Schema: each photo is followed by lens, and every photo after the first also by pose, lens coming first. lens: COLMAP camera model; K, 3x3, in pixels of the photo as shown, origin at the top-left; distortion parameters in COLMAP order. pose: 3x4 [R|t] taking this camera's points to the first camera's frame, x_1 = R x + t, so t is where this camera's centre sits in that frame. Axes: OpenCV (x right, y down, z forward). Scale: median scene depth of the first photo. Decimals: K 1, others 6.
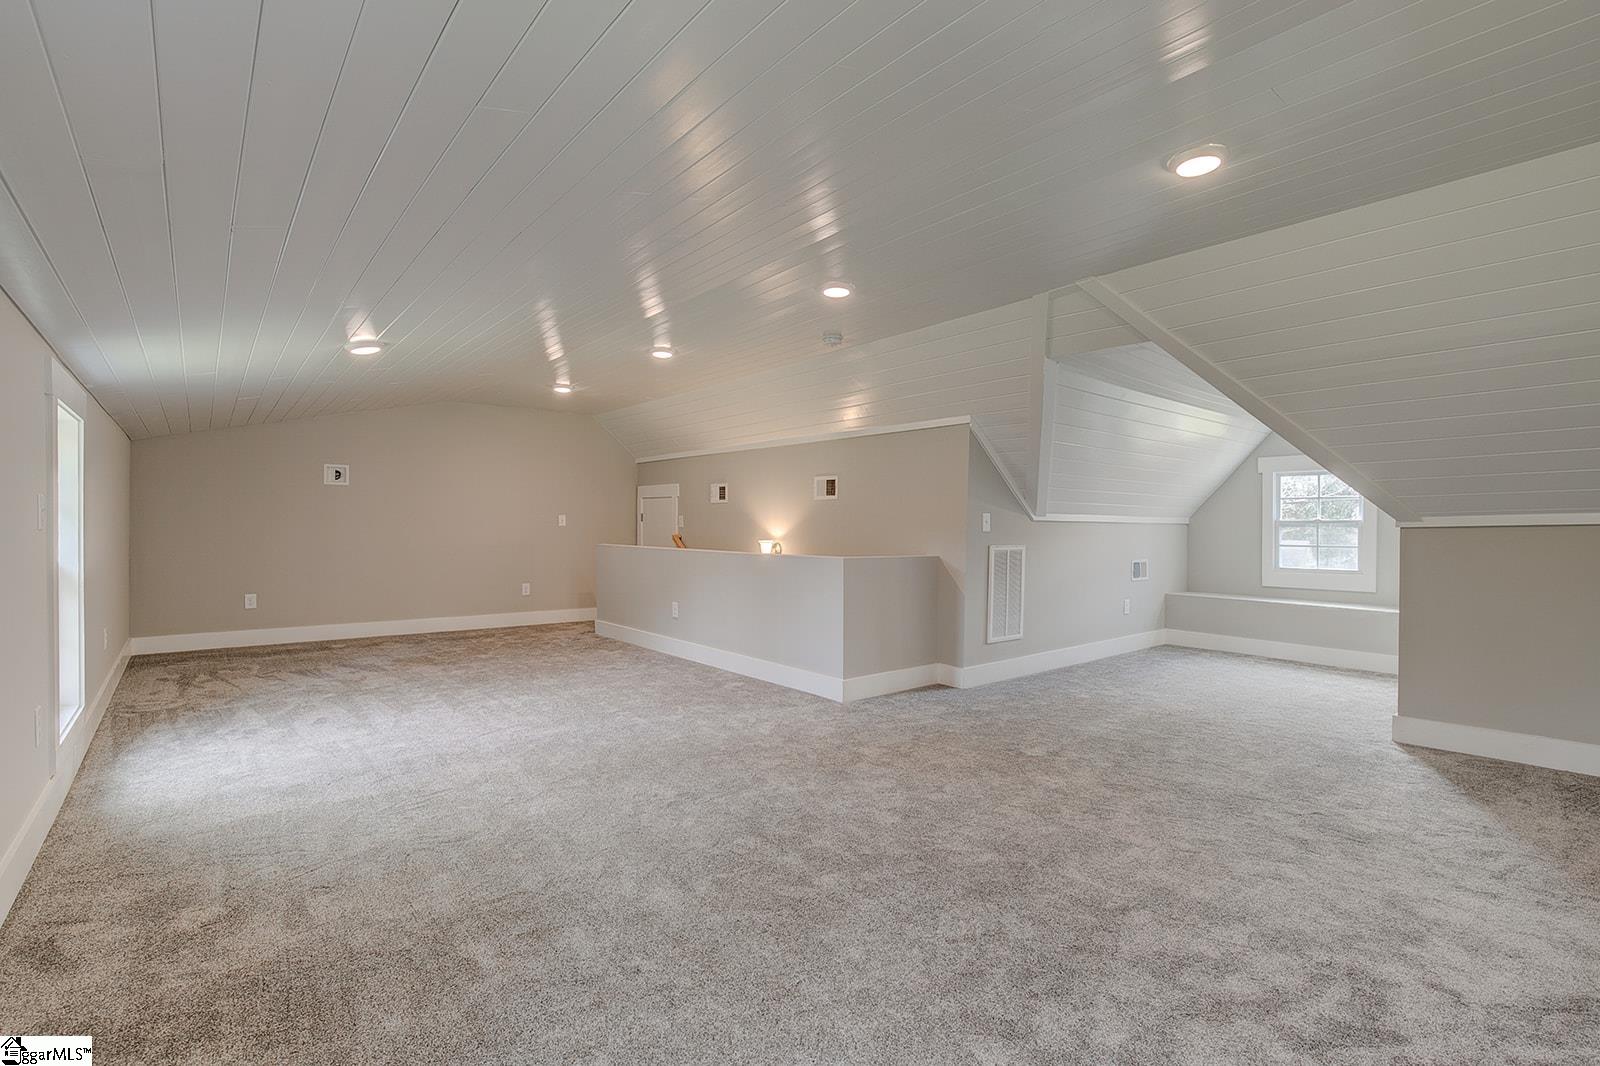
lens RADIAL K [[738.6, 0, 805.5], [0, 738.6, 537.5], [0, 0, 1]] dist [-0.012852, 0.000584]
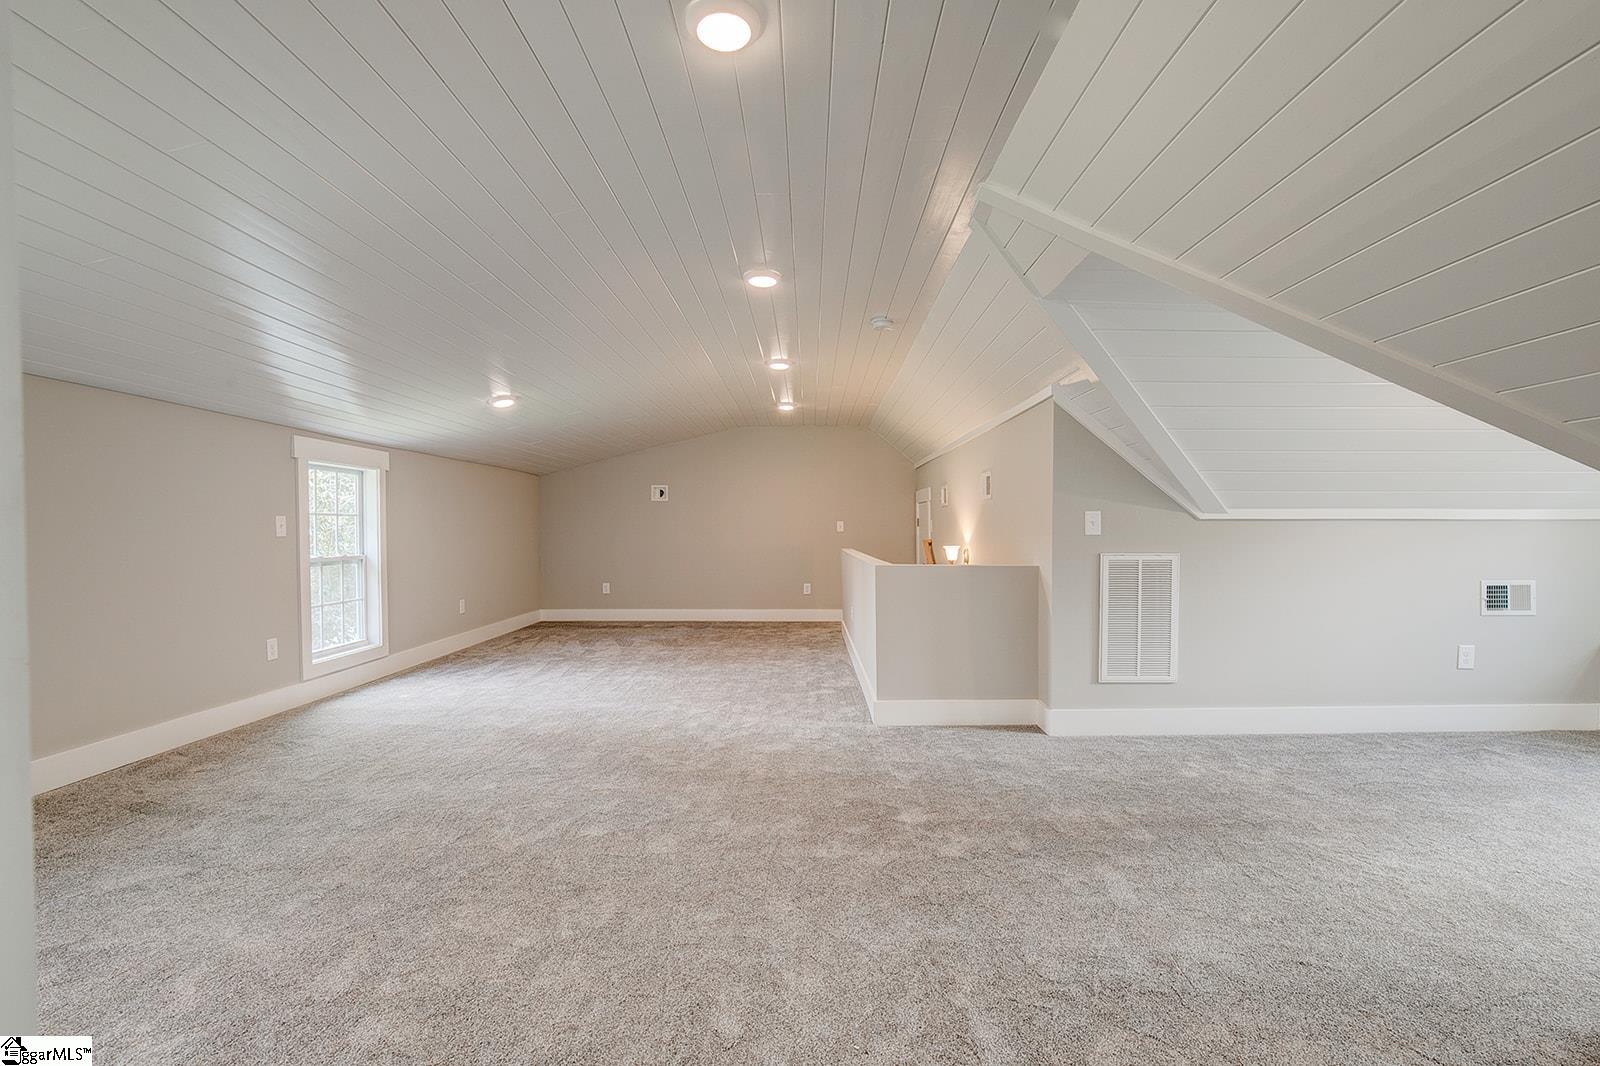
lens RADIAL K [[738.6, 0, 802.6], [0, 738.6, 542.9], [0, 0, 1]] dist [-0.012852, 0.000584]
pose [[0.764626, 0.001846, -0.644472, 0.487515], [-0.001182, 0.999998, 0.001463, -0.000856], [0.644473, -0.000357, 0.764627, 0.218524]]
